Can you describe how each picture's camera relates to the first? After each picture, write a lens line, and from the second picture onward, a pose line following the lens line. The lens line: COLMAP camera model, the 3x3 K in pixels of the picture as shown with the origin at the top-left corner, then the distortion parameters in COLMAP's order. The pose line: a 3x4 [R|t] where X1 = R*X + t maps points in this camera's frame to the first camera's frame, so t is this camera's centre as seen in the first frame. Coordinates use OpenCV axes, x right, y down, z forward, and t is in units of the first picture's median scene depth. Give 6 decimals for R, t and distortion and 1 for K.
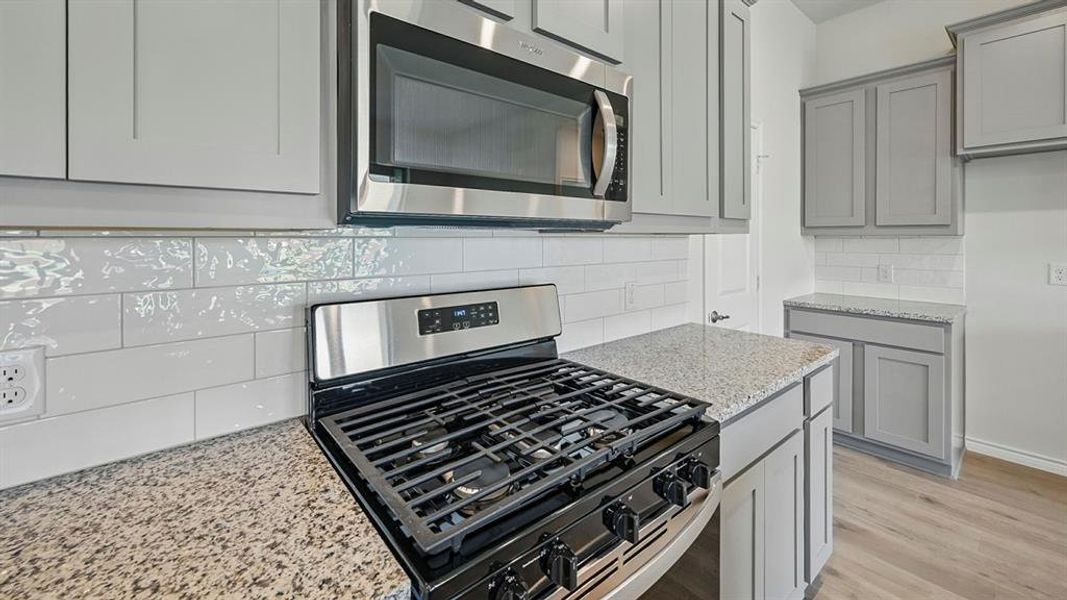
lens RADIAL K [[428.0, 0, 531.4], [0, 428.0, 237.9], [0, 0, 1]] dist [-0.000688, 0.000176]
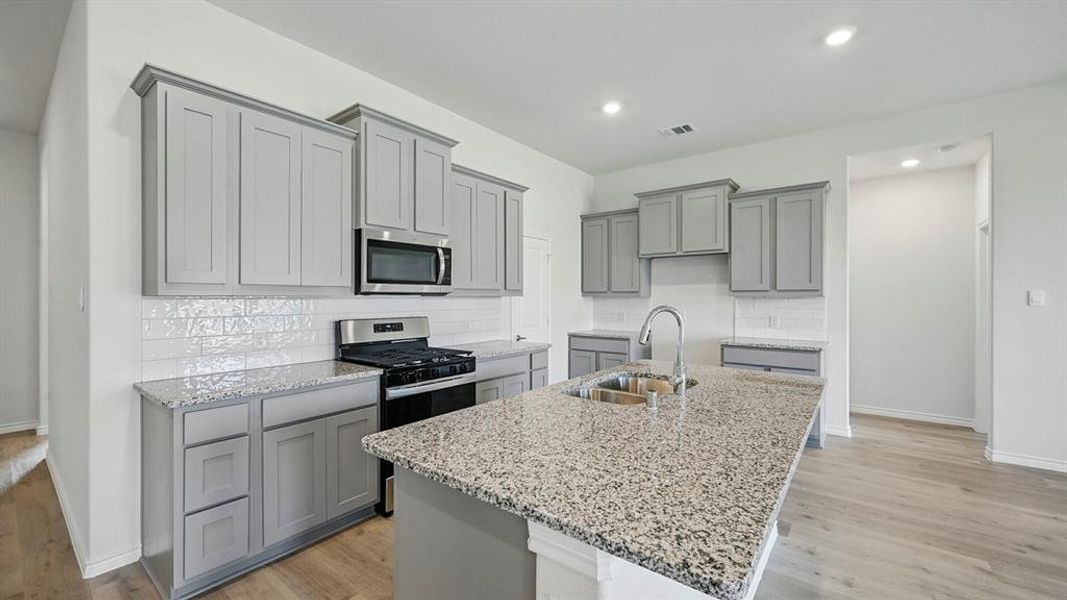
lens RADIAL K [[428.0, 0, 535.0], [0, 428.0, 295.3], [0, 0, 1]] dist [-0.000688, 0.000176]
pose [[0.976328, -0.000470, 0.216295, 0.145193], [0.002073, 0.999972, -0.007184, 0.002217], [-0.216286, 0.007462, 0.976302, -1.735974]]
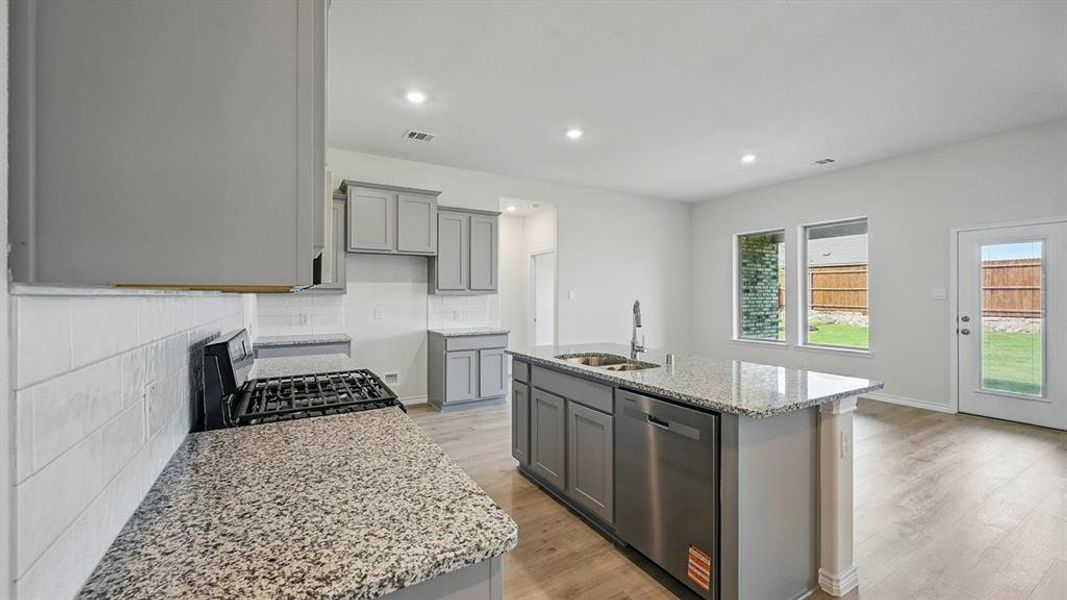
lens RADIAL K [[428.0, 0, 539.5], [0, 428.0, 296.0], [0, 0, 1]] dist [-0.000688, 0.000176]
pose [[0.160658, -0.002857, 0.987006, -1.369109], [0.002115, 0.999995, 0.002550, -0.003446], [-0.987008, 0.001678, 0.160664, -0.227037]]
